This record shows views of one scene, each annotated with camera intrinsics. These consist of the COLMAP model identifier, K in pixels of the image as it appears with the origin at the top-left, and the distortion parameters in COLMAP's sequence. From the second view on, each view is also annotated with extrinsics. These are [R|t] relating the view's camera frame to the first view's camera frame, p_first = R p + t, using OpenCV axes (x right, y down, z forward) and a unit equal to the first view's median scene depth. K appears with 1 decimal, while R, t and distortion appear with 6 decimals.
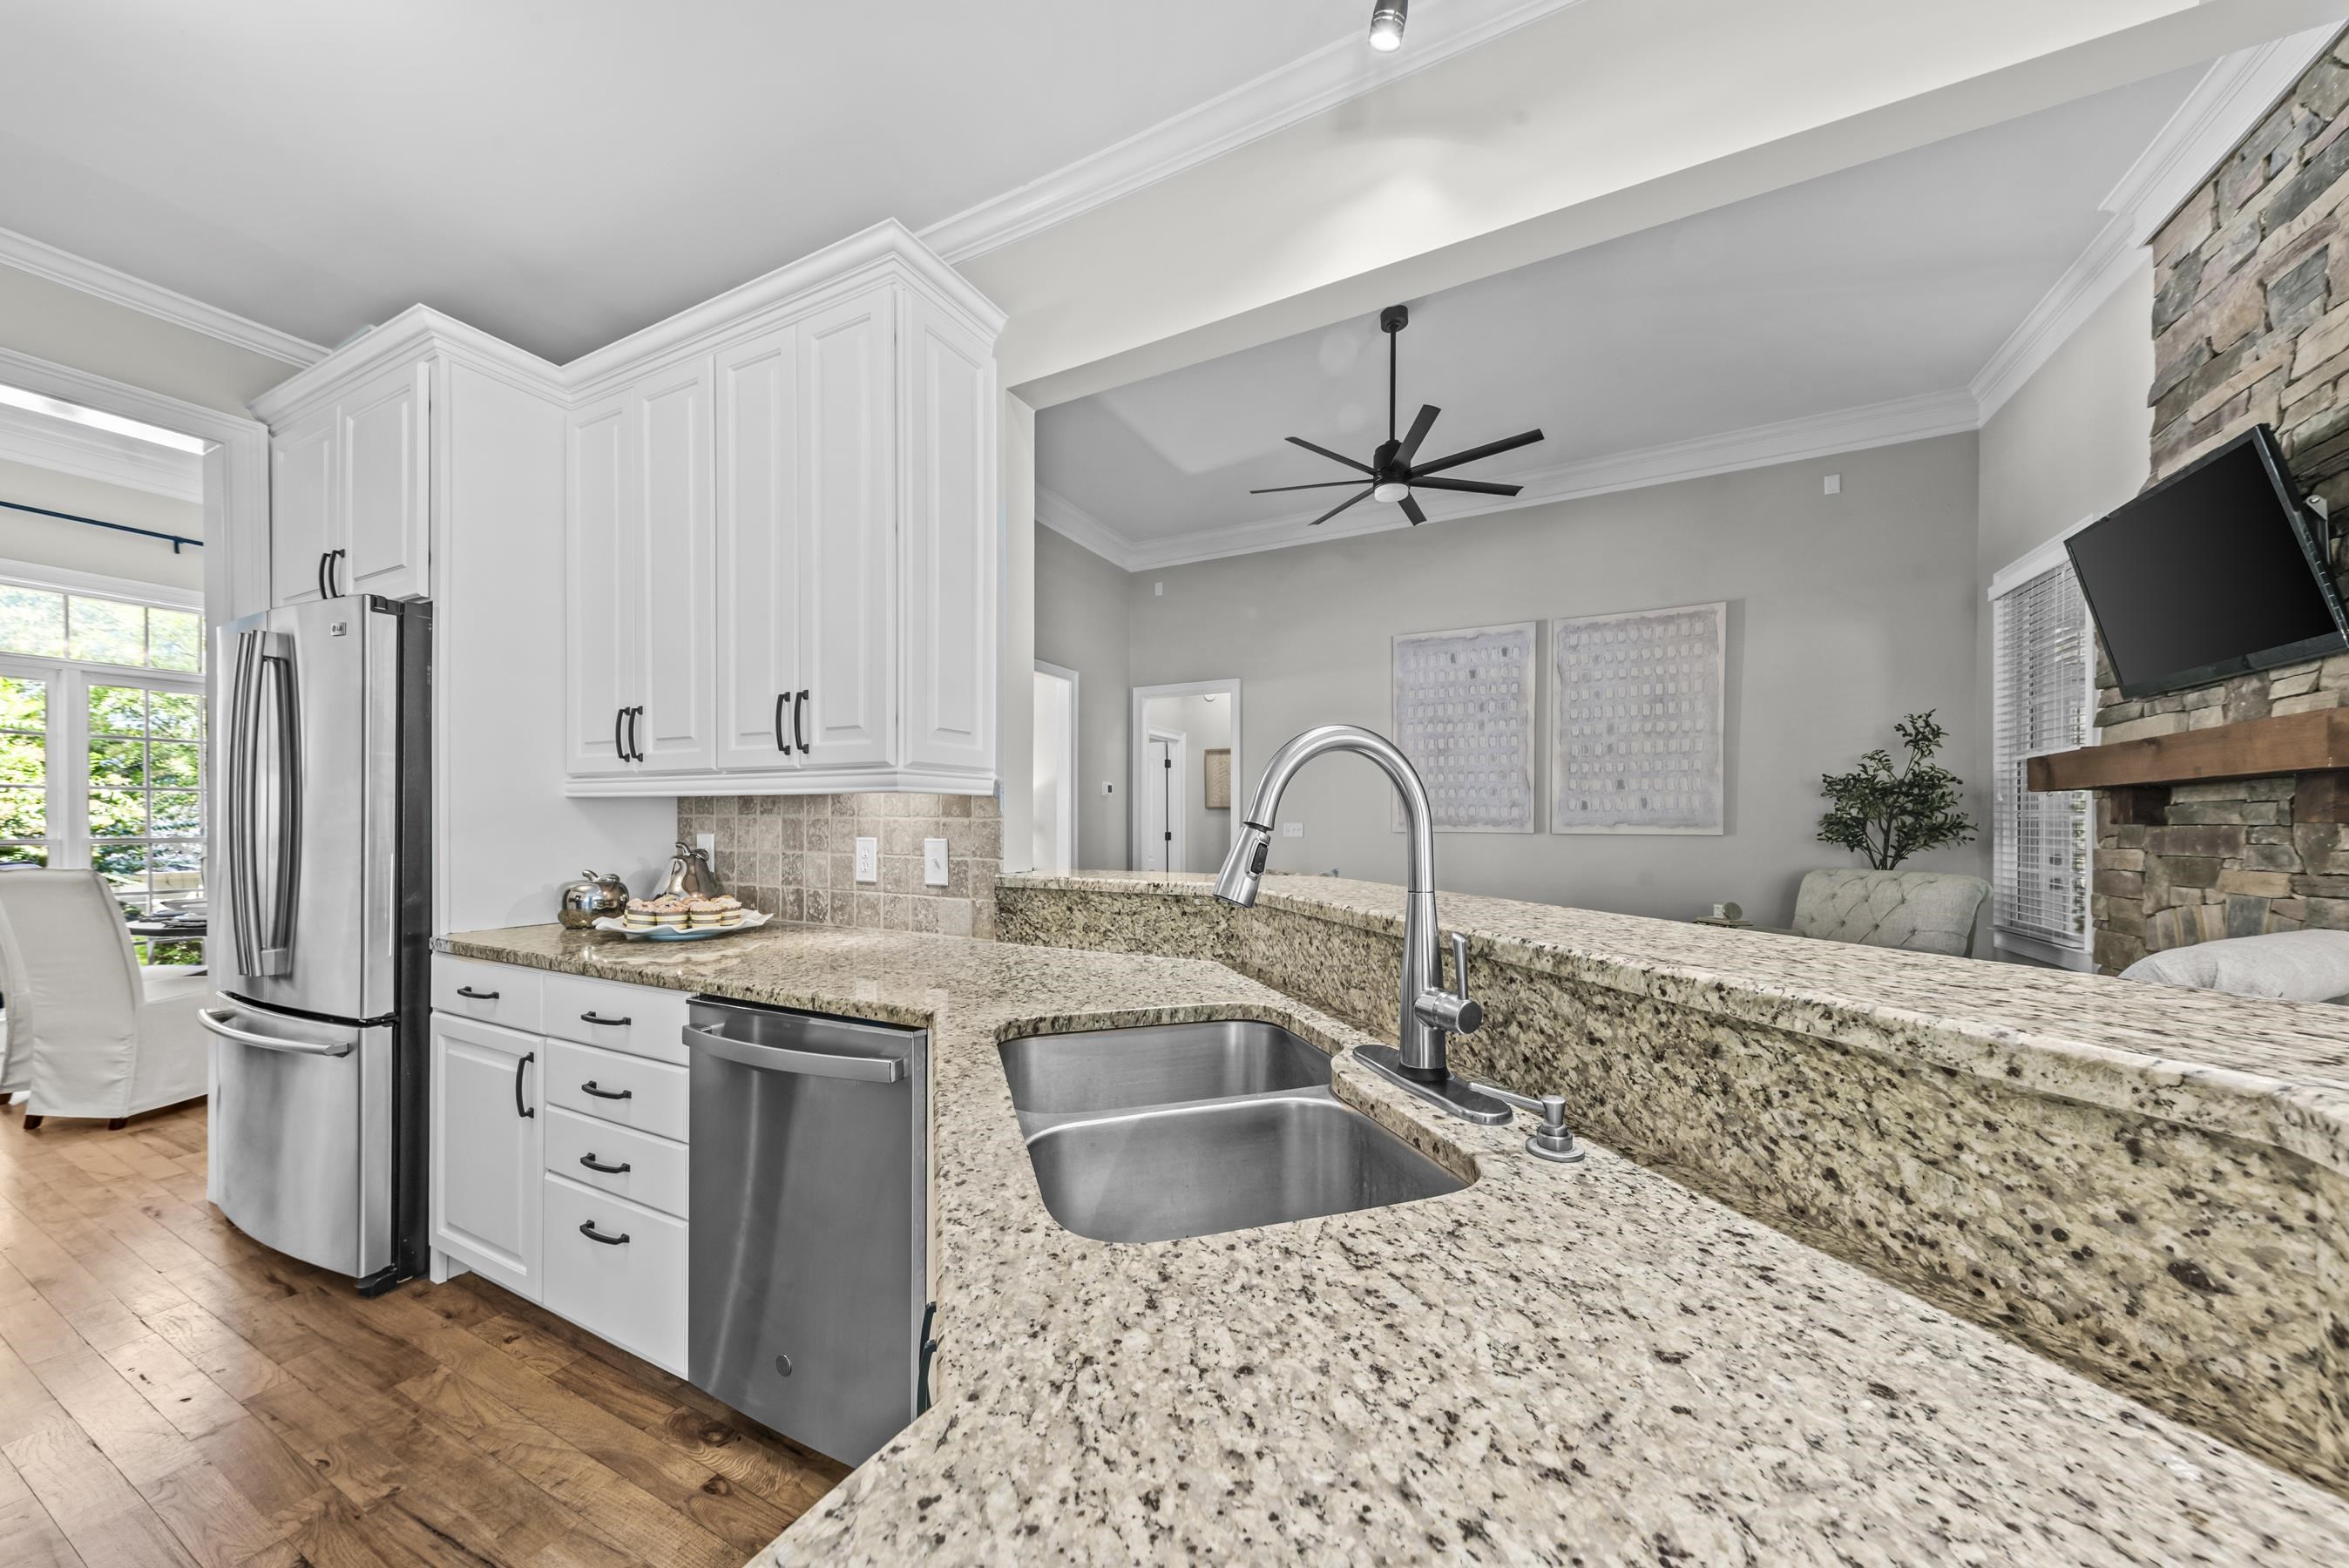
lens RADIAL K [[798.5, 0, 1180.0], [0, 798.5, 822.9], [0, 0, 1]] dist [0.000713, 0.000044]
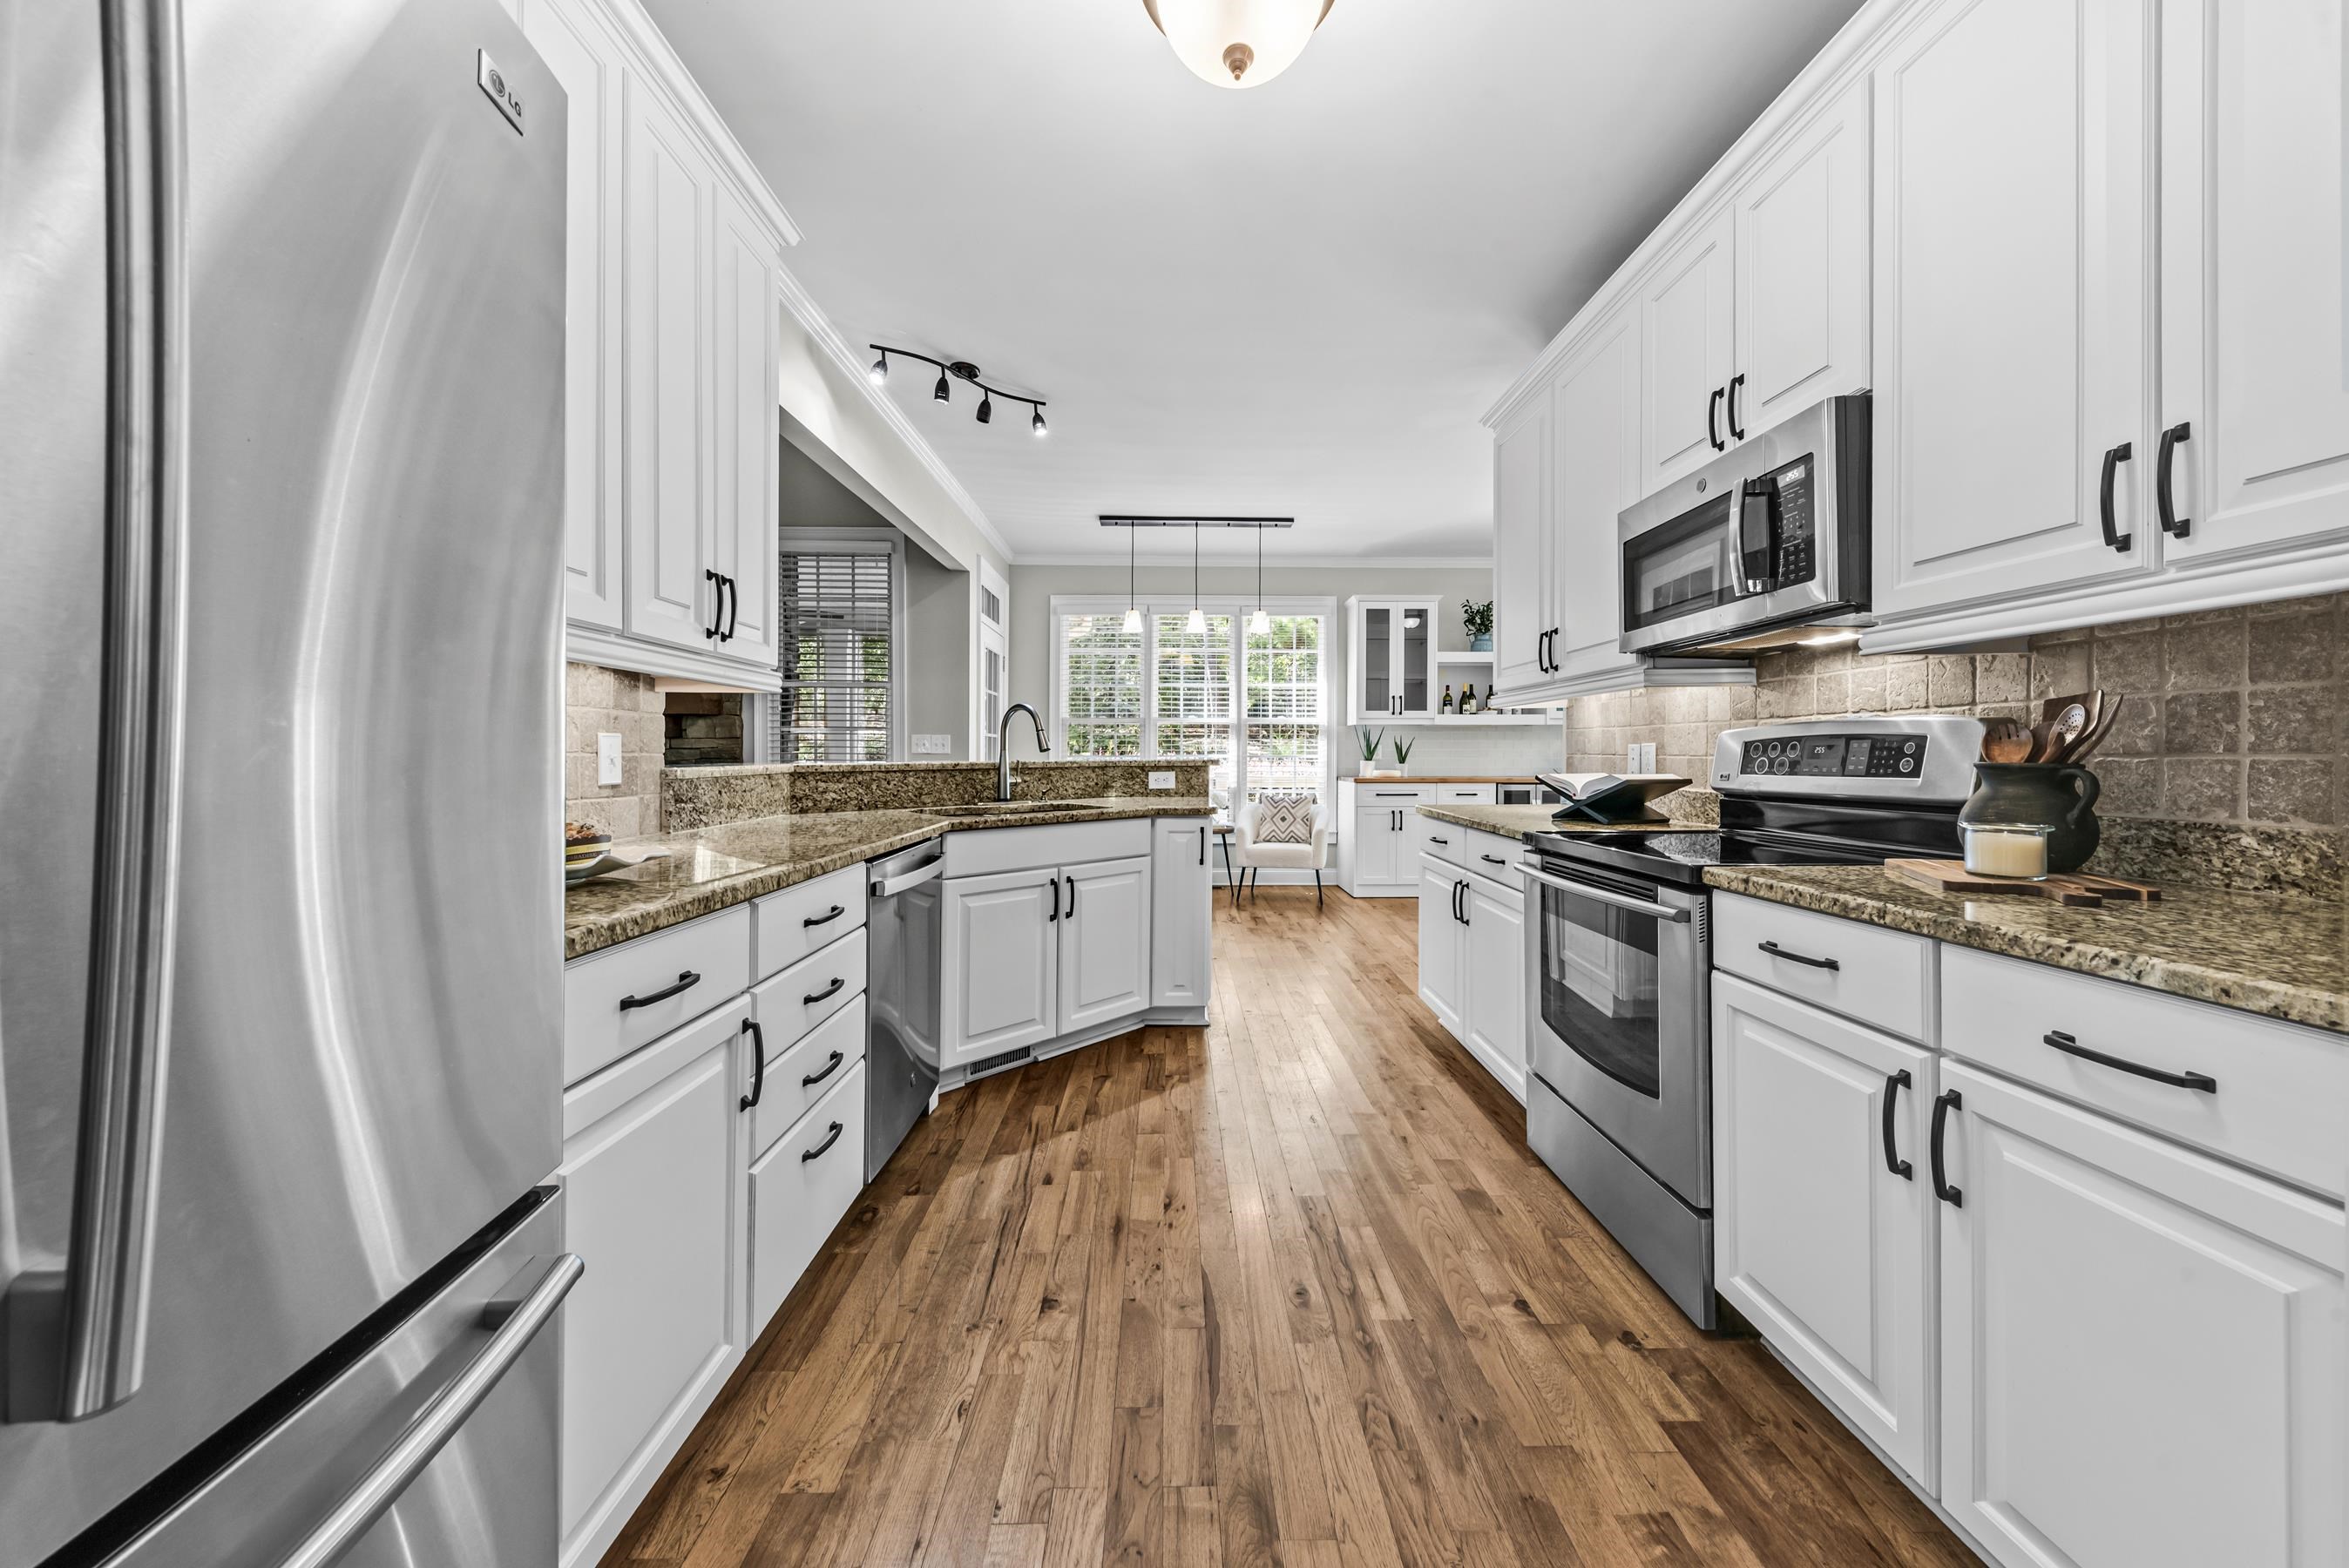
lens RADIAL K [[821.6, 0, 1175.7], [0, 821.6, 758.2], [0, 0, 1]] dist [0.000450, 0.000013]
pose [[-0.457027, -0.013234, 0.889355, -1.463242], [-0.004111, 0.999910, 0.012766, 0.034369], [-0.889444, 0.002178, -0.457040, 0.885878]]
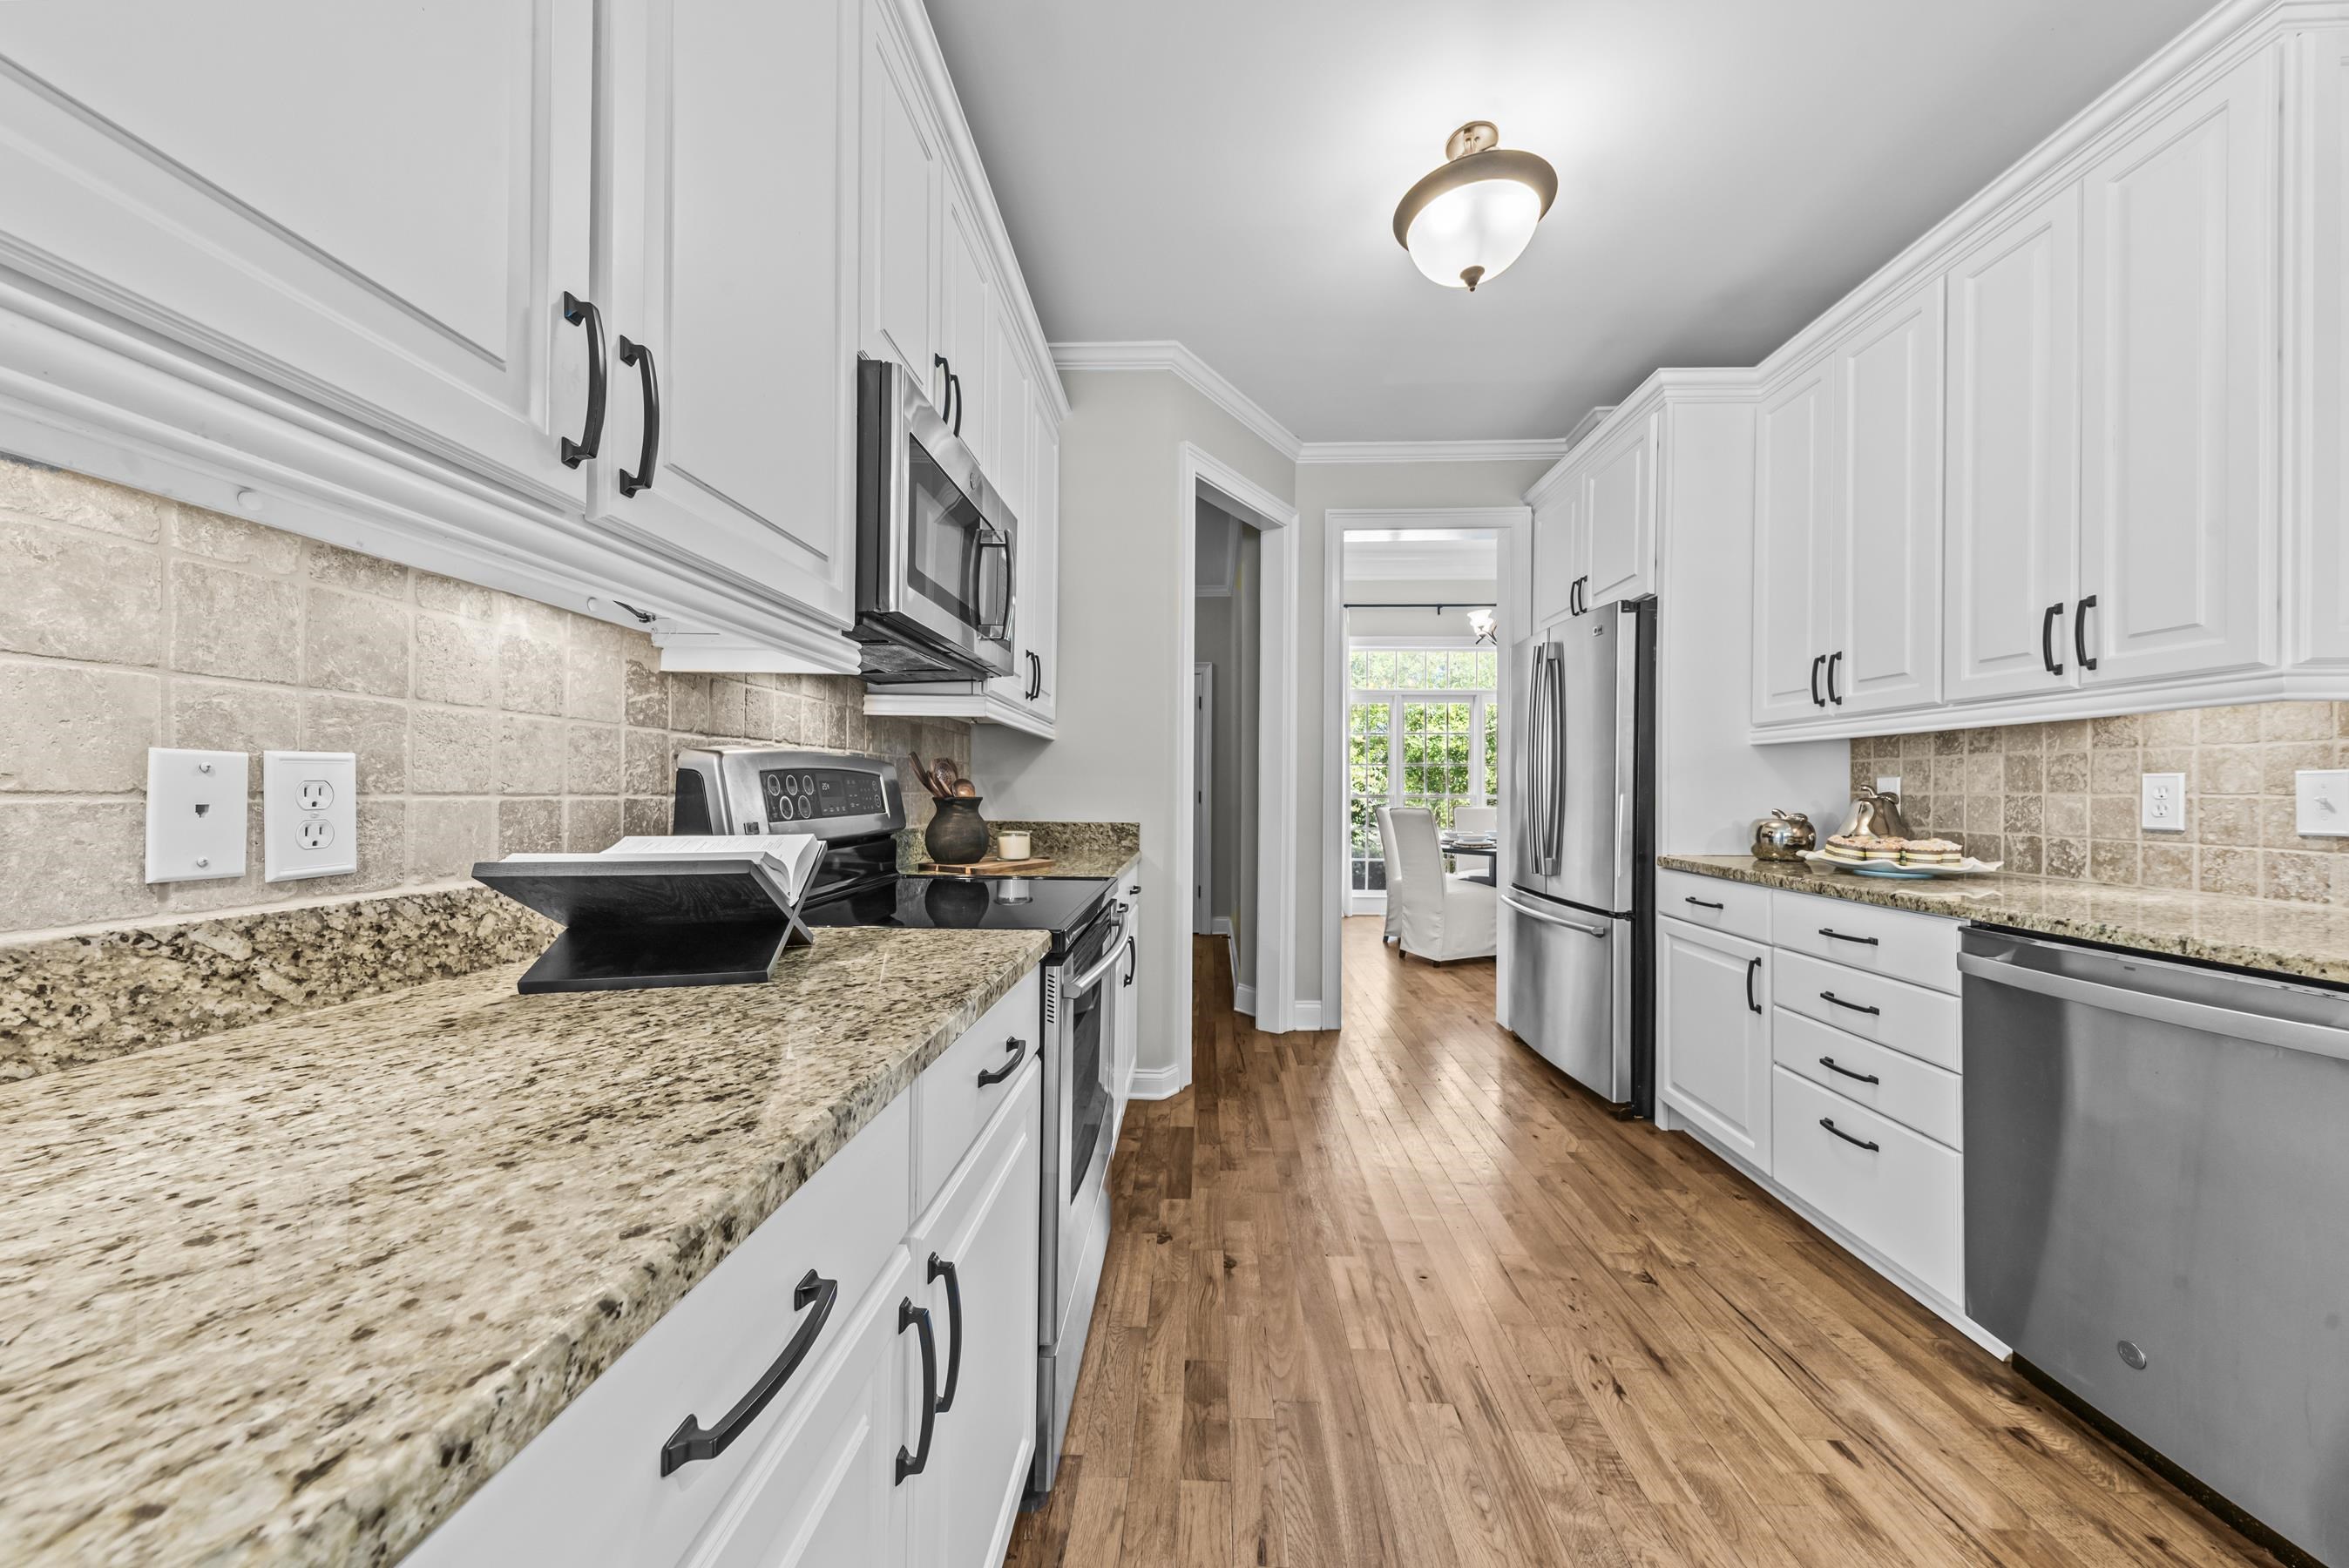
lens RADIAL K [[791.0, 0, 1184.2], [0, 791.0, 788.2], [0, 0, 1]] dist [-0.000398, -0.000184]
pose [[0.415418, -0.008545, -0.909591, -0.090774], [-0.000083, 0.999956, -0.009432, 0.043579], [0.909631, 0.003993, 0.415399, -0.218390]]
